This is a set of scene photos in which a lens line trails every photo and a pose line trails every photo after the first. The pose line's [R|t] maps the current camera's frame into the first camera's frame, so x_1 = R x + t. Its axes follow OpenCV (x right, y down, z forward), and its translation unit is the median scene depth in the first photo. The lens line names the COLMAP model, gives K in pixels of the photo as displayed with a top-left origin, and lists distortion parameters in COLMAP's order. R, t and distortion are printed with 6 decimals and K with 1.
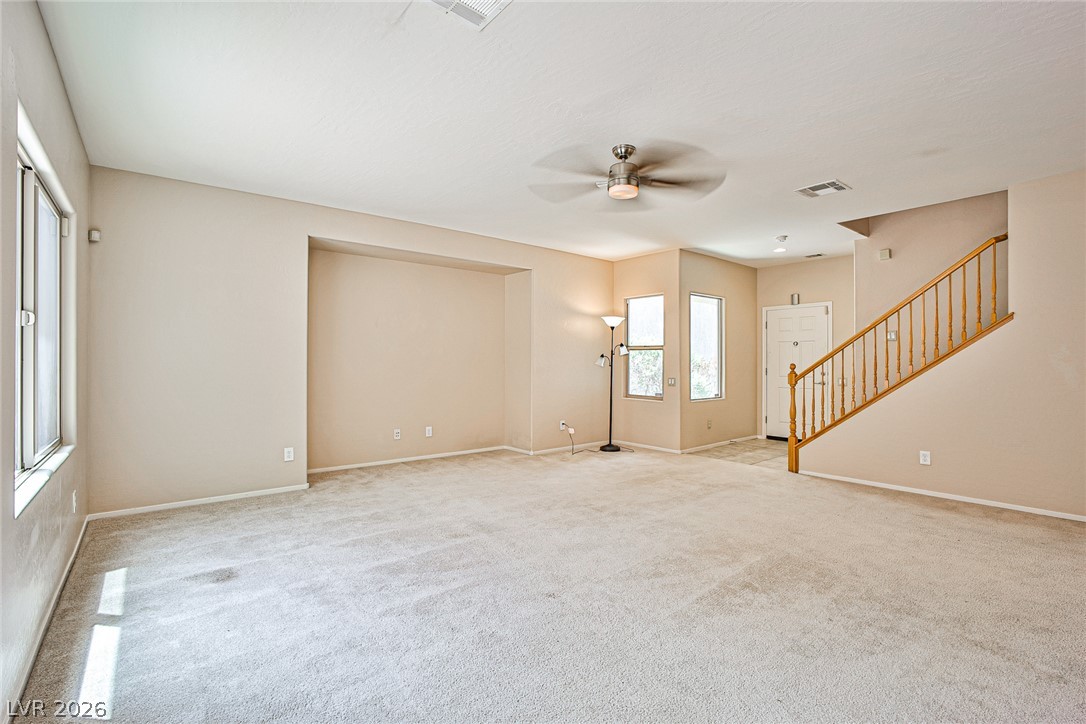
lens RADIAL K [[488.9, 0, 543.0], [0, 488.9, 362.0], [0, 0, 1]] dist [-0.038761, 0.014797]
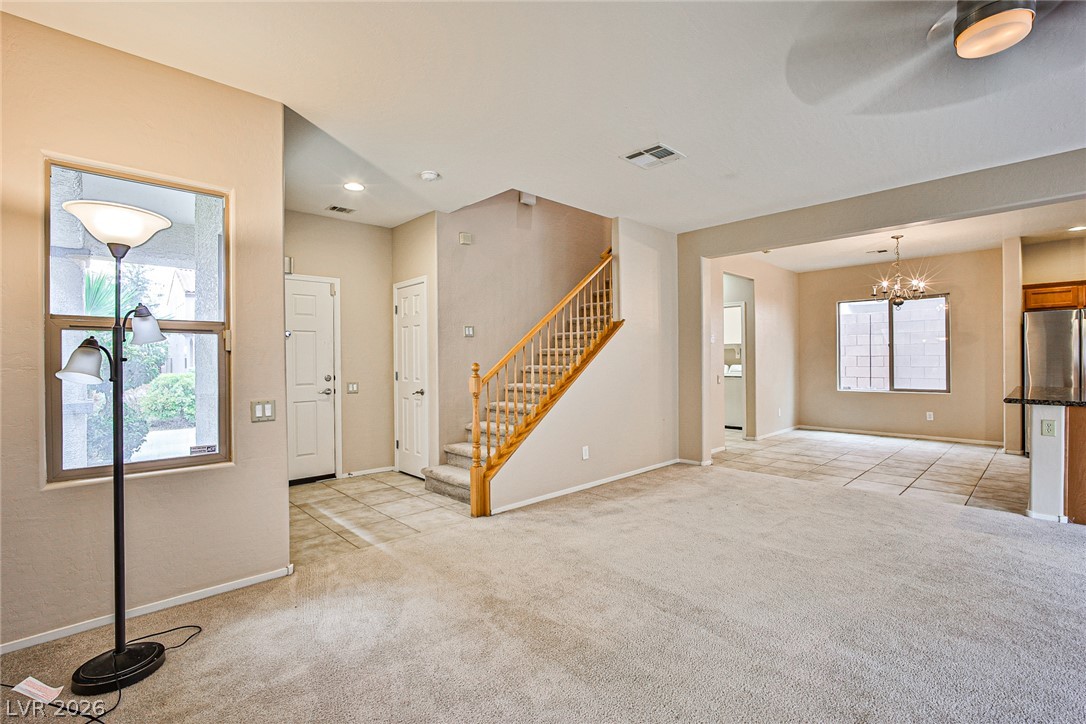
lens RADIAL K [[488.9, 0, 543.0], [0, 488.9, 362.0], [0, 0, 1]] dist [-0.038761, 0.014797]
pose [[-0.068943, -0.005676, 0.997604, -0.215138], [0.010403, 0.999925, 0.006408, -0.002310], [-0.997566, 0.010819, -0.068879, 1.028542]]
